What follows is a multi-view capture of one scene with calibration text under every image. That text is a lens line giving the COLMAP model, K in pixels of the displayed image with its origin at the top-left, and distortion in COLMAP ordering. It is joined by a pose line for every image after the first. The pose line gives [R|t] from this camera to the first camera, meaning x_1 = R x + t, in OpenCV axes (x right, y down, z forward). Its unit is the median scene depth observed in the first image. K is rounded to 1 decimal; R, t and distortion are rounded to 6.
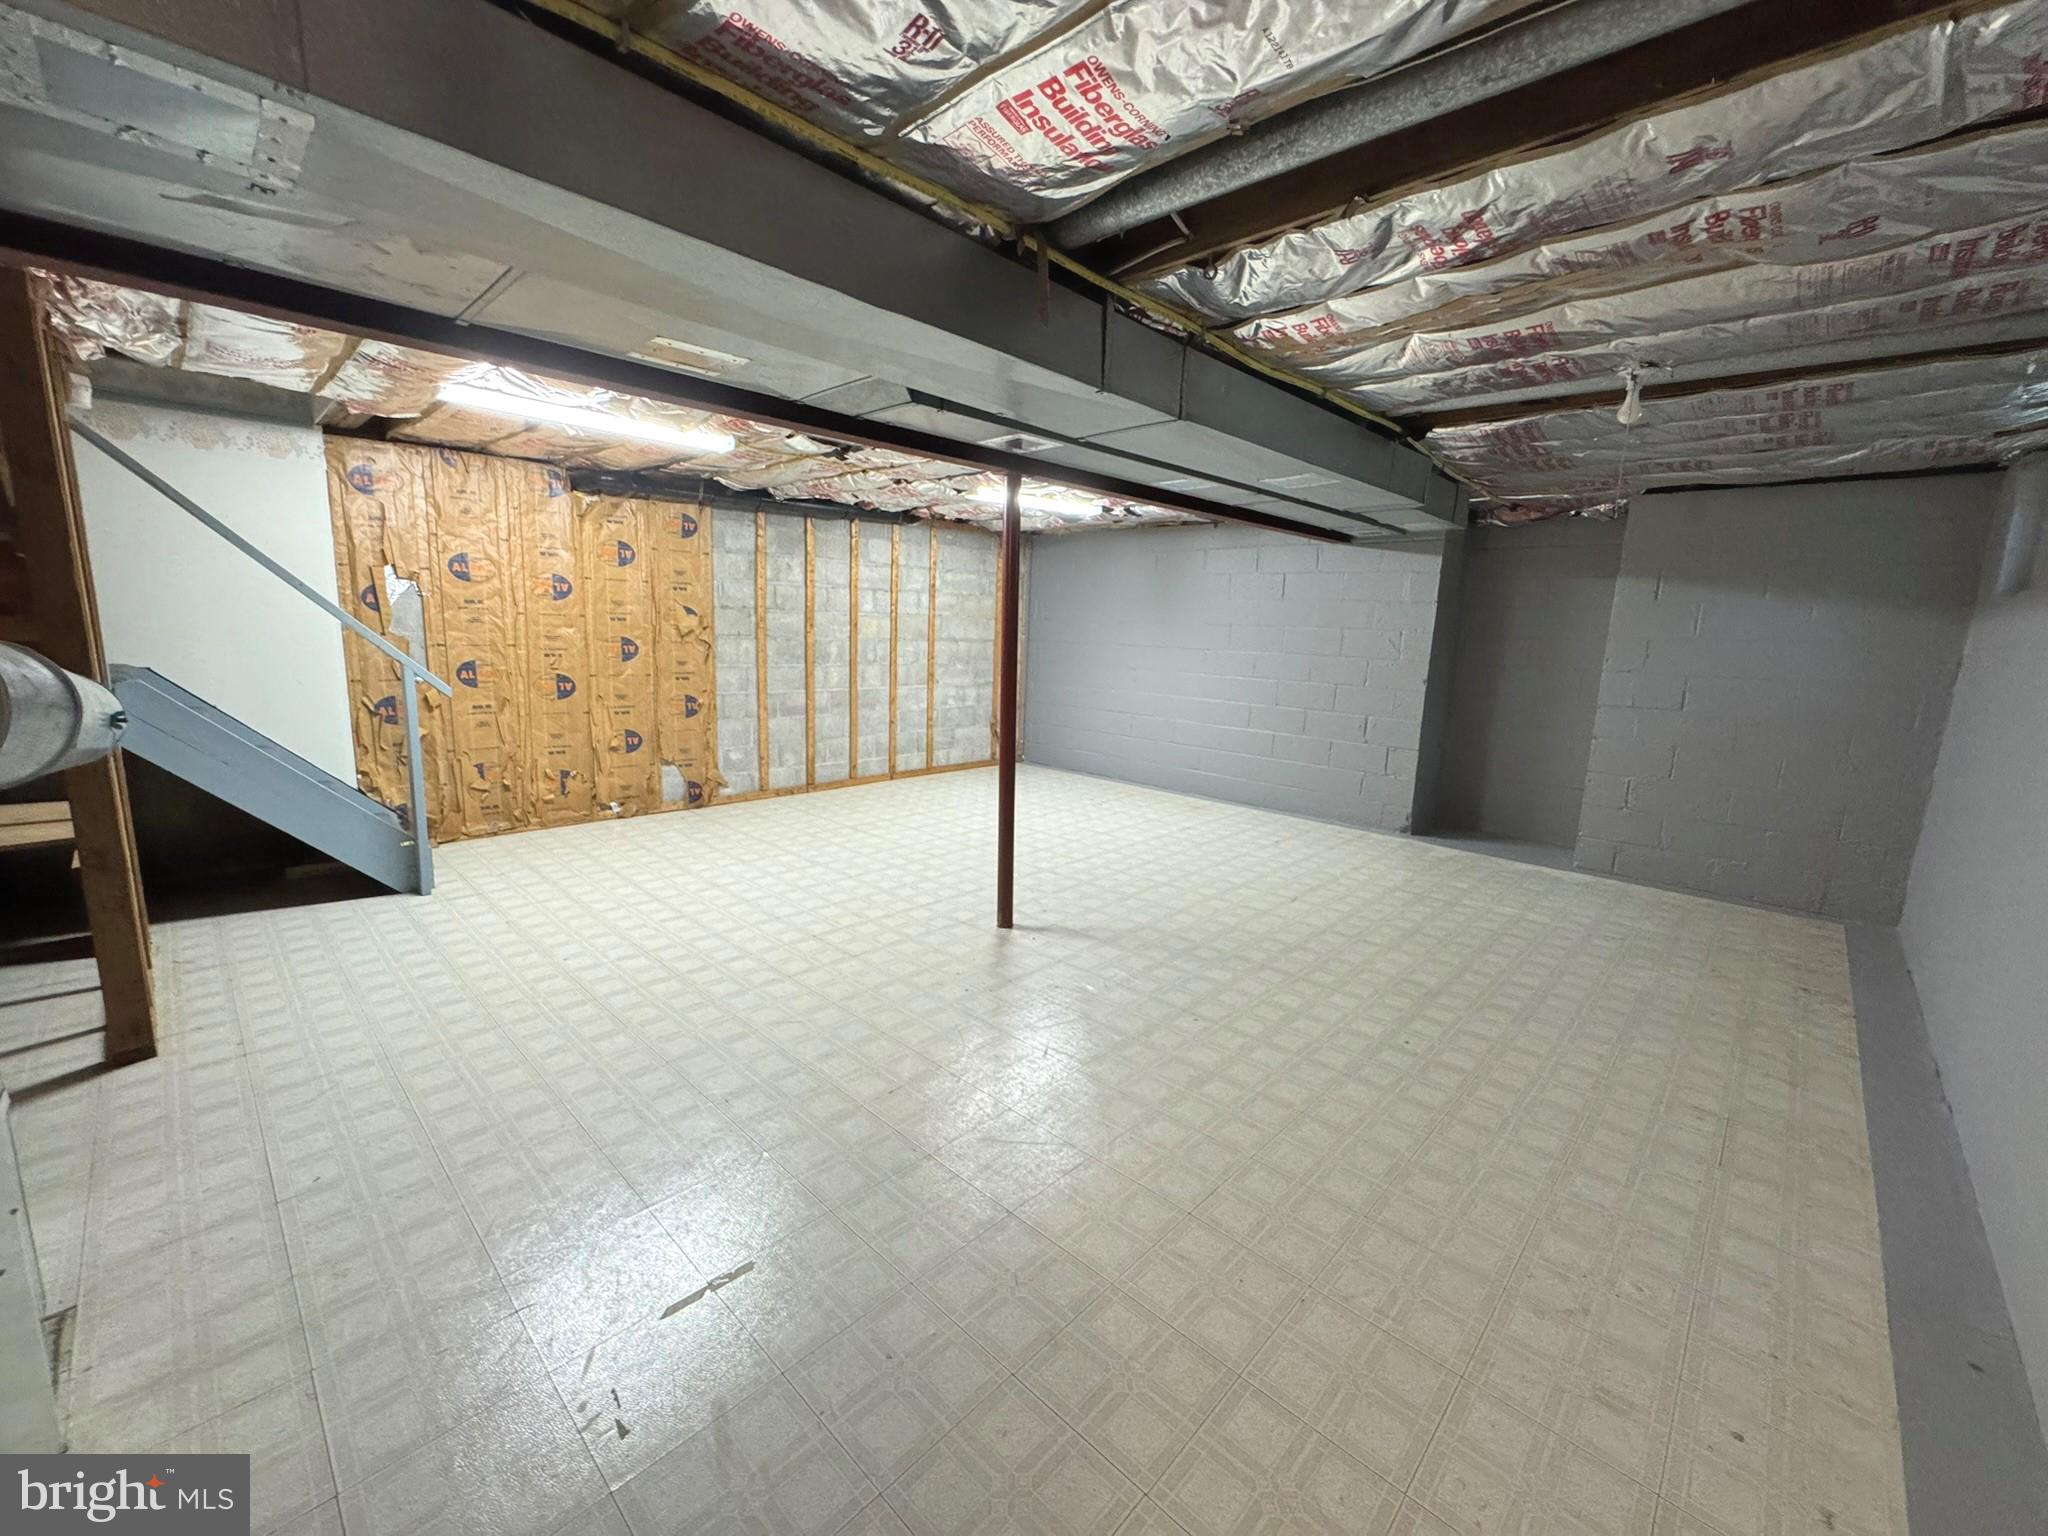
lens RADIAL K [[820.0, 0, 1024.0], [0, 820.0, 768.0], [0, 0, 1]] dist [-0.004214, -0.000084]
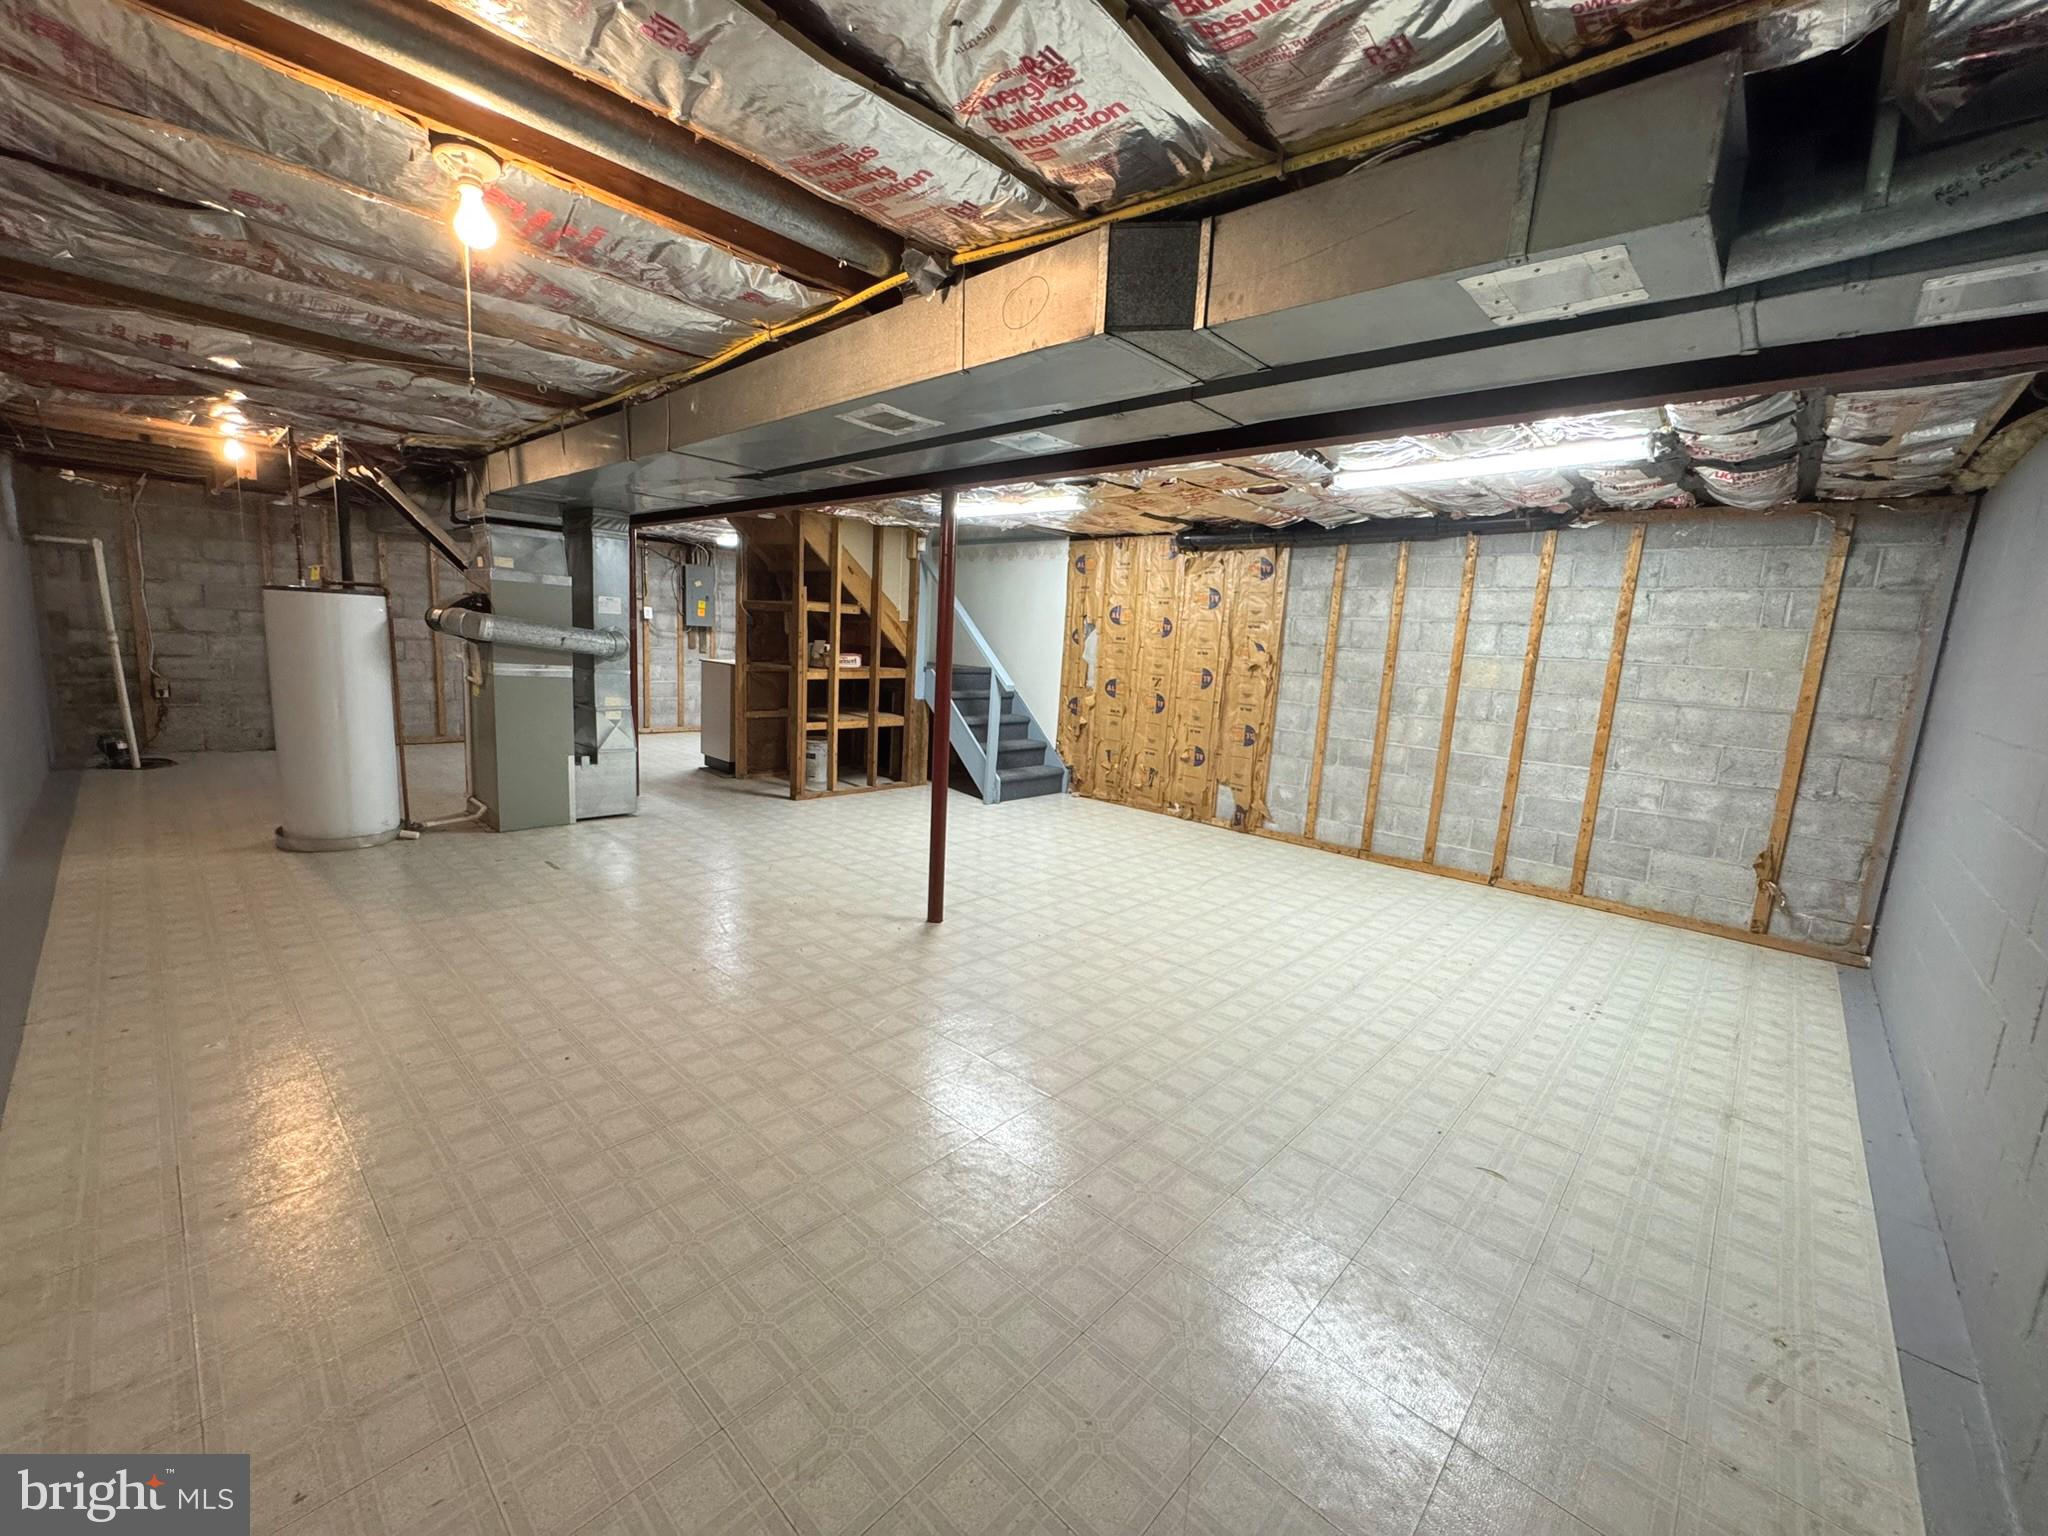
lens RADIAL K [[820.0, 0, 1024.0], [0, 820.0, 768.0], [0, 0, 1]] dist [-0.004214, -0.000084]
pose [[0.016991, 0.125502, -0.991948, 0.621161], [-0.228800, 0.966255, 0.118332, -0.090163], [0.973325, 0.224947, 0.045132, 0.644682]]
